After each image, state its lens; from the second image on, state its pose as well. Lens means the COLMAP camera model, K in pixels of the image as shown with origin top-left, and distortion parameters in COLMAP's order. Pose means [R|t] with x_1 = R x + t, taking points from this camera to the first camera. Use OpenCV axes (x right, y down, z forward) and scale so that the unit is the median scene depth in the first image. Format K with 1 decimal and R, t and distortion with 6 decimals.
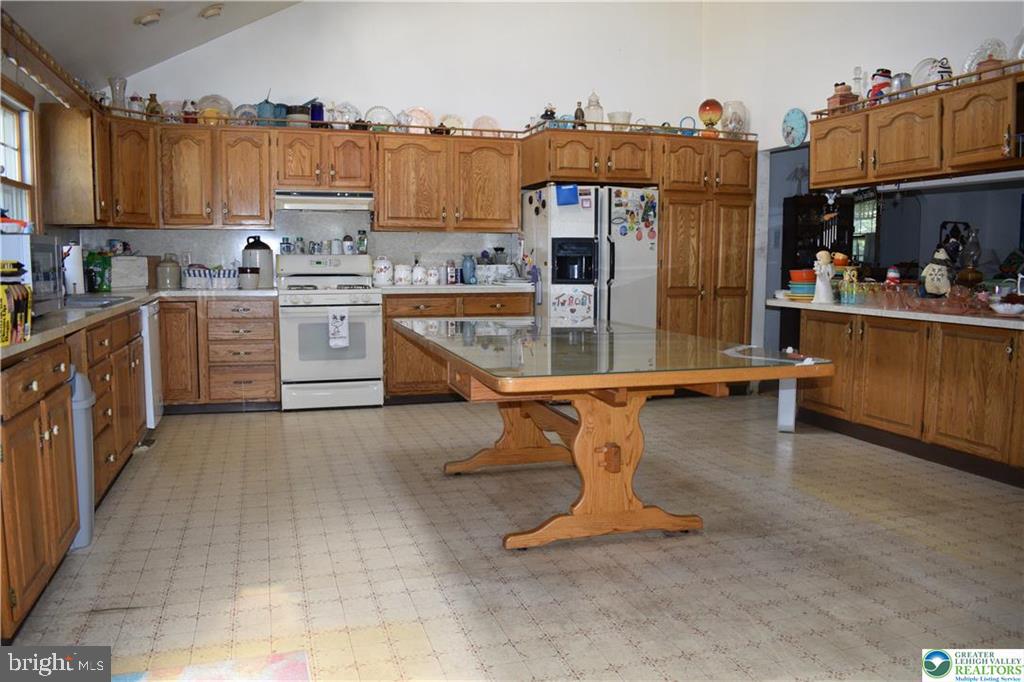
lens RADIAL K [[810.7, 0, 512.0], [0, 810.7, 341.0], [0, 0, 1]] dist [-0.102105, 0.002909]
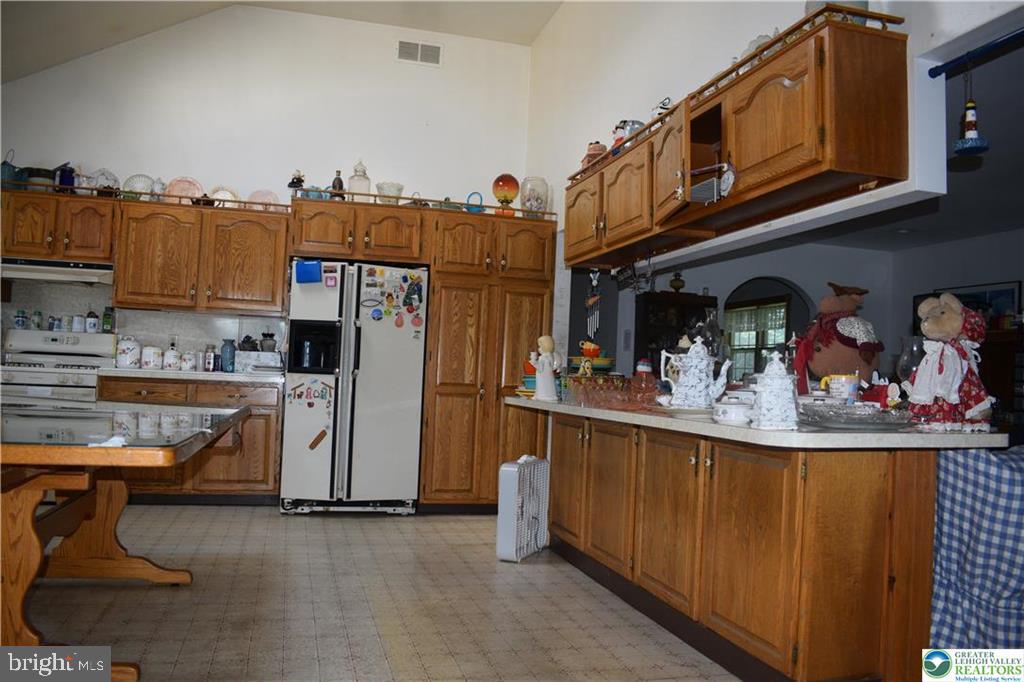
lens RADIAL K [[810.7, 0, 512.0], [0, 810.7, 341.0], [0, 0, 1]] dist [-0.102105, 0.002909]
pose [[0.998944, 0.036368, -0.028081, 0.303306], [-0.040022, 0.988913, -0.142999, 0.009379], [0.022569, 0.143971, 0.989324, 0.145887]]
